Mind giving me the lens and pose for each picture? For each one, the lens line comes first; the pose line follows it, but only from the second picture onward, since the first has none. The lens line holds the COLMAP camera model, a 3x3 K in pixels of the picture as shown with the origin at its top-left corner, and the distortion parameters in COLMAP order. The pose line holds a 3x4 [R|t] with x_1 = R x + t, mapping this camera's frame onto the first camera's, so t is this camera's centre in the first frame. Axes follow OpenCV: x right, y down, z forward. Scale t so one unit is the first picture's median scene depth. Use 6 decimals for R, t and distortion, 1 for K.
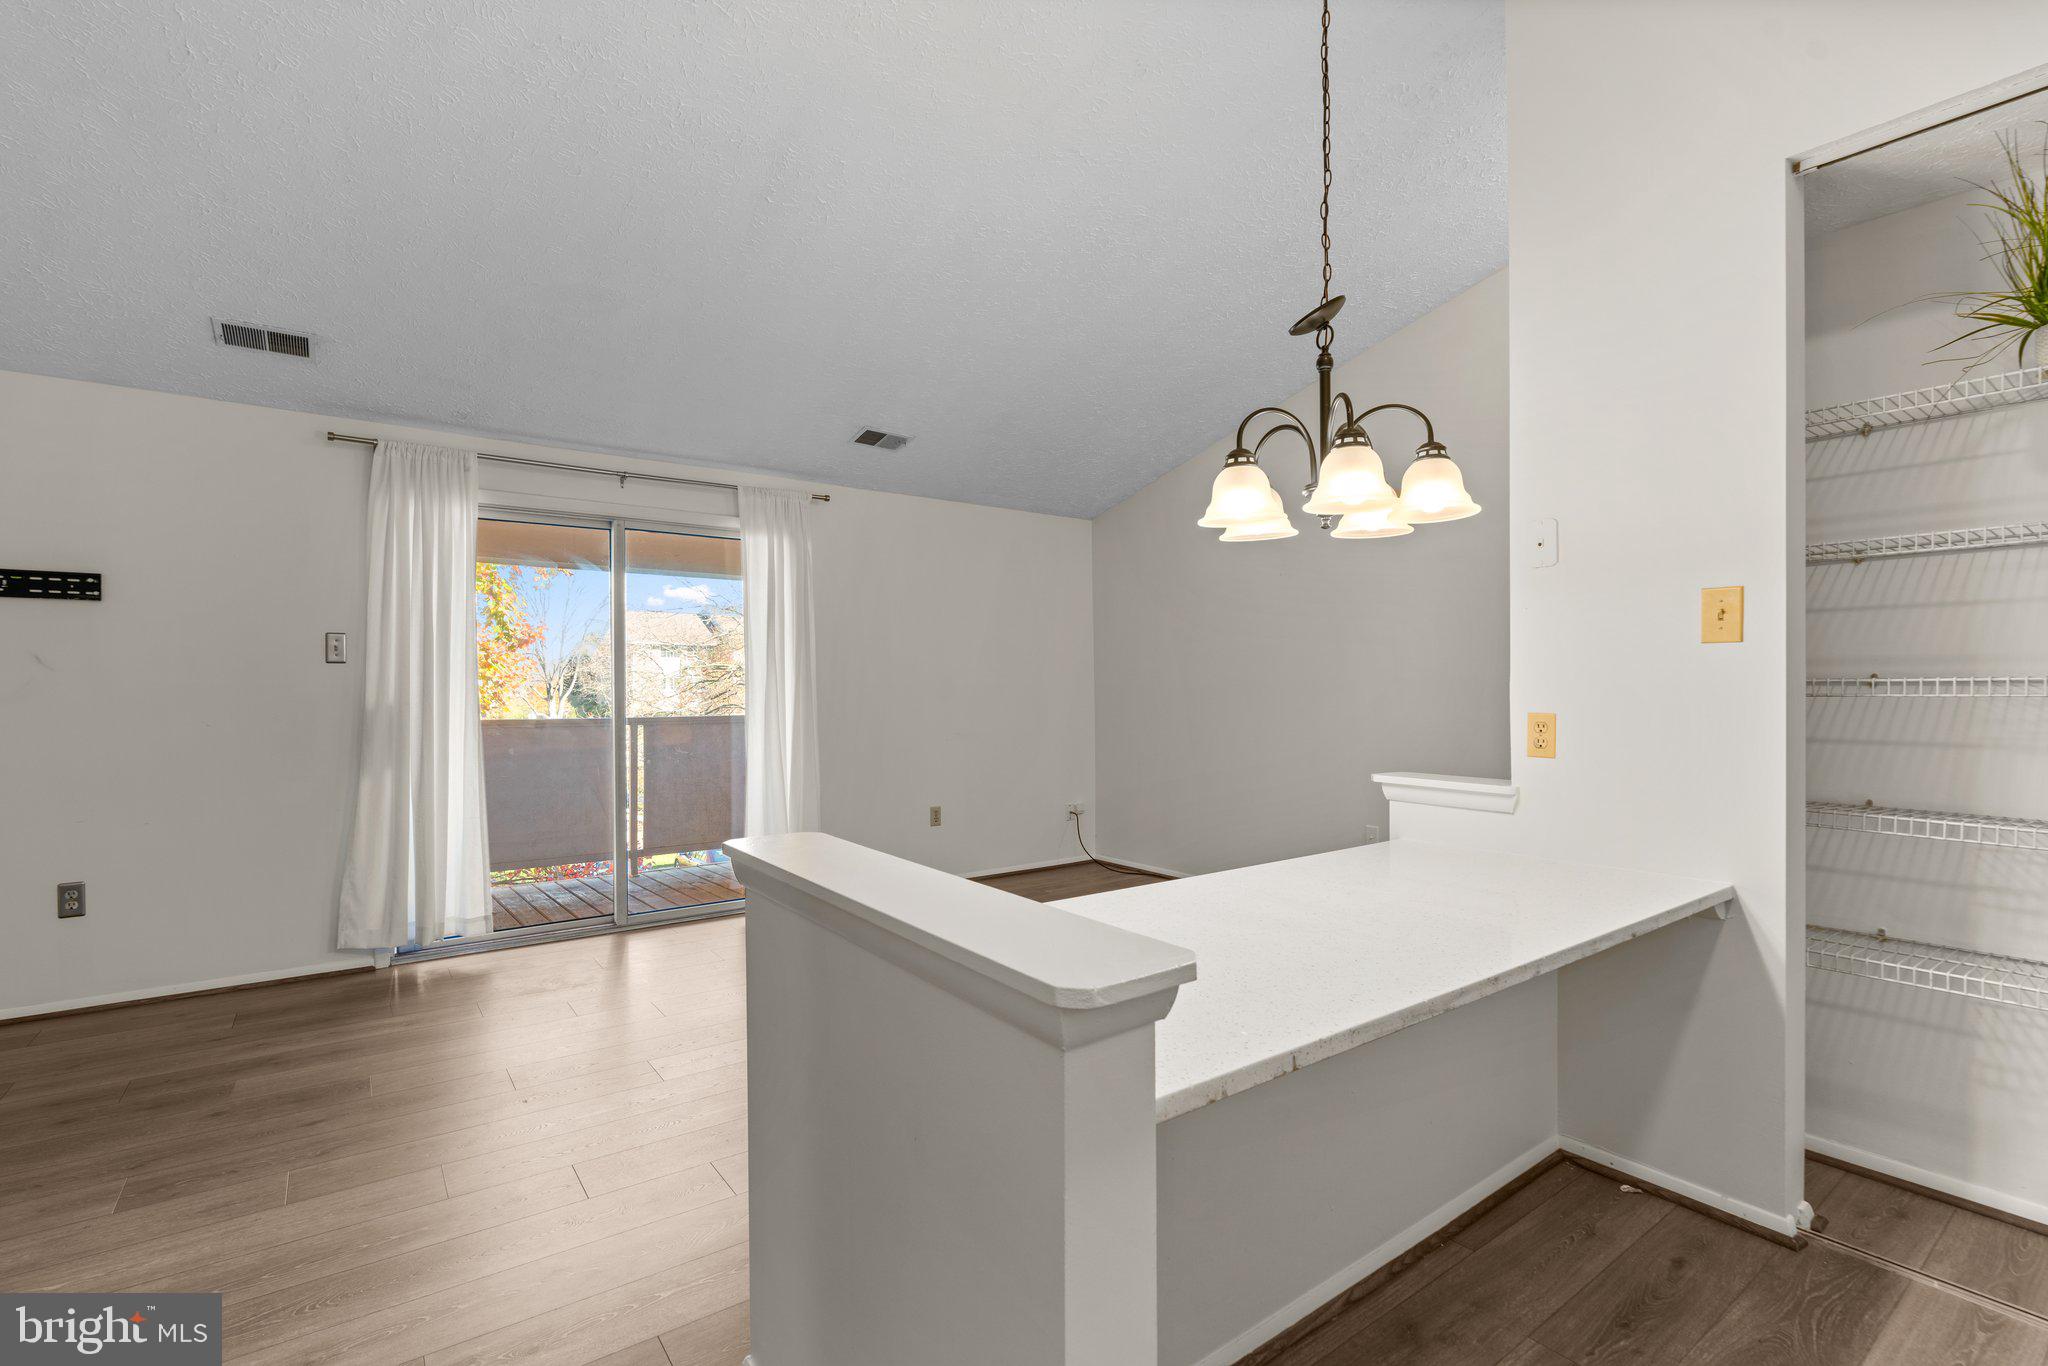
lens RADIAL K [[928.7, 0, 1024.5], [0, 928.7, 670.8], [0, 0, 1]] dist [-0.003287, 0.000484]
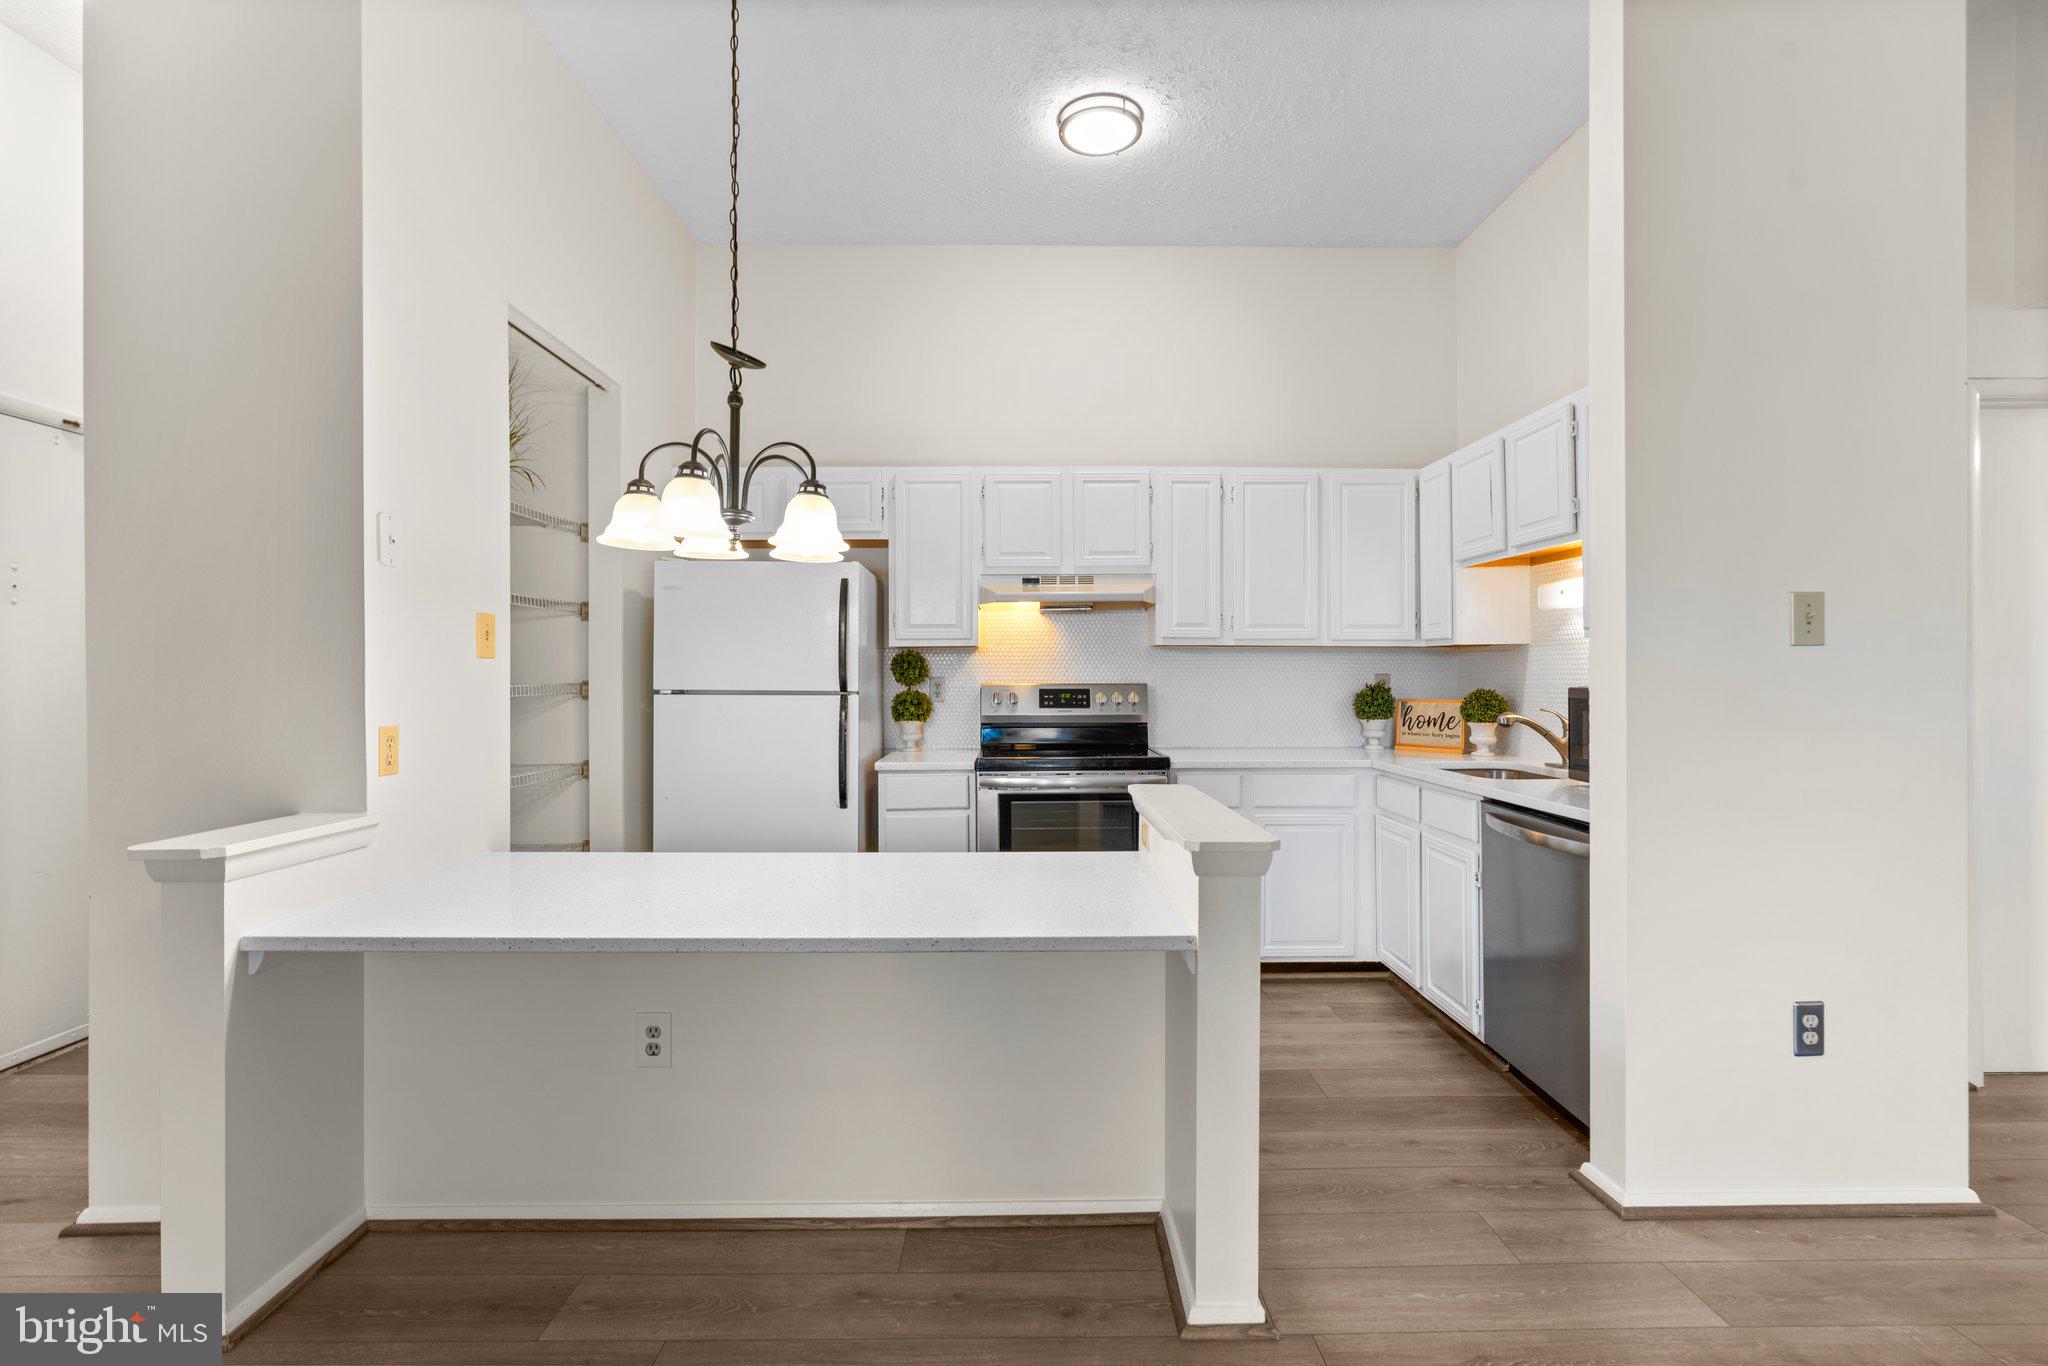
lens RADIAL K [[928.7, 0, 1024.5], [0, 928.7, 670.8], [0, 0, 1]] dist [-0.003287, 0.000484]
pose [[-0.813432, 0.006138, 0.581628, -0.483279], [-0.003594, 0.999872, -0.015578, 0.002785], [-0.581649, -0.014762, -0.813306, 1.399160]]
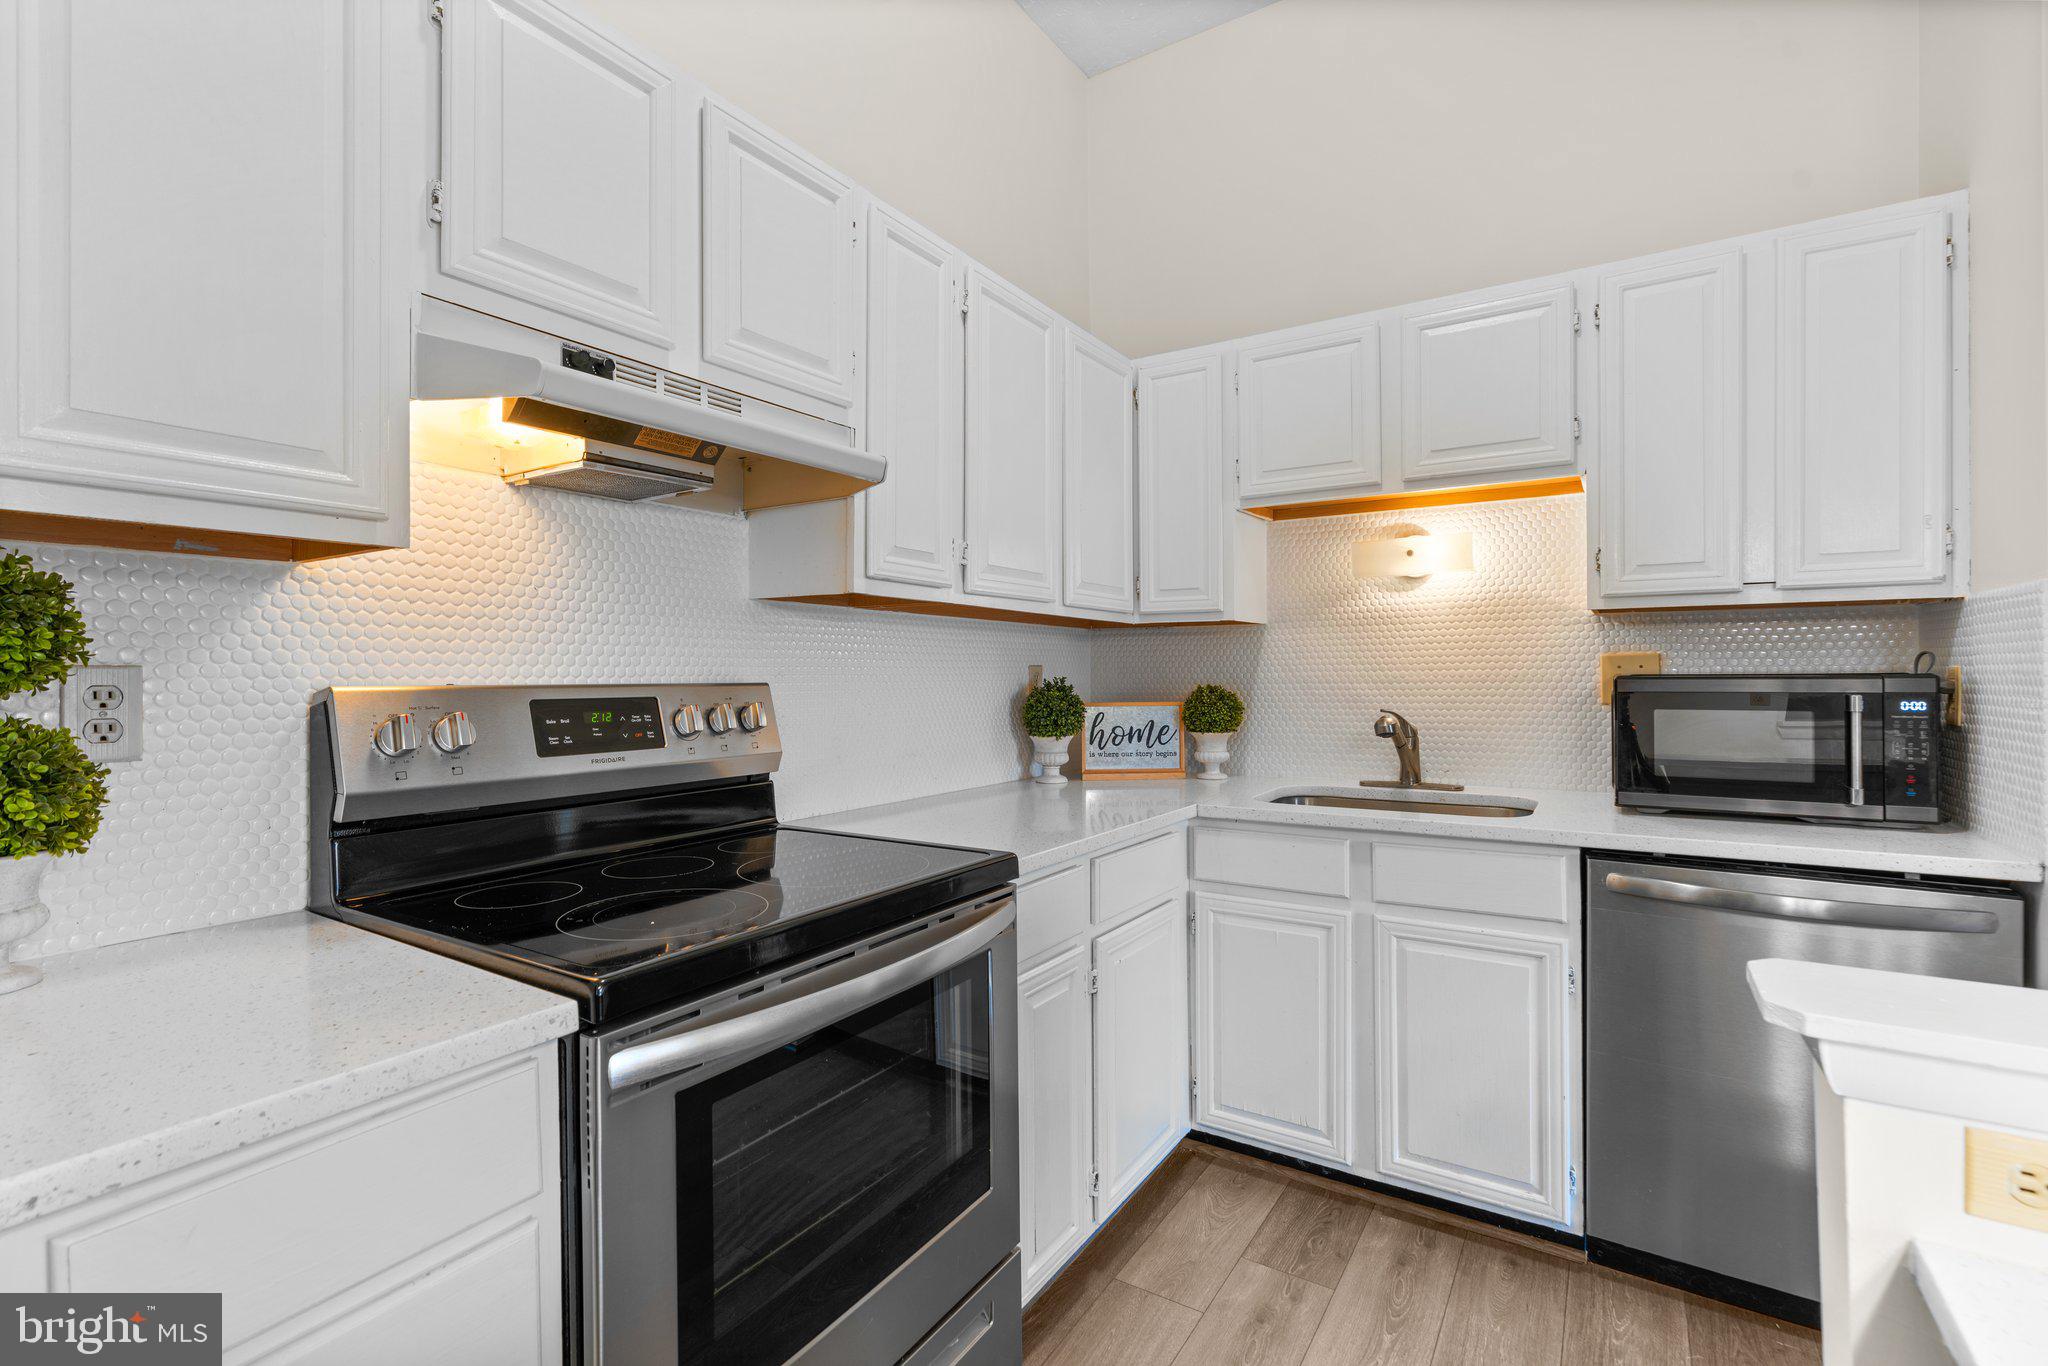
lens RADIAL K [[928.7, 0, 1024.5], [0, 928.7, 670.8], [0, 0, 1]] dist [-0.003287, 0.000484]
pose [[-0.932052, 0.005893, -0.362277, 0.448201], [0.012506, 0.999795, -0.015910, 0.003862], [0.362110, -0.019359, -0.931935, 0.614927]]
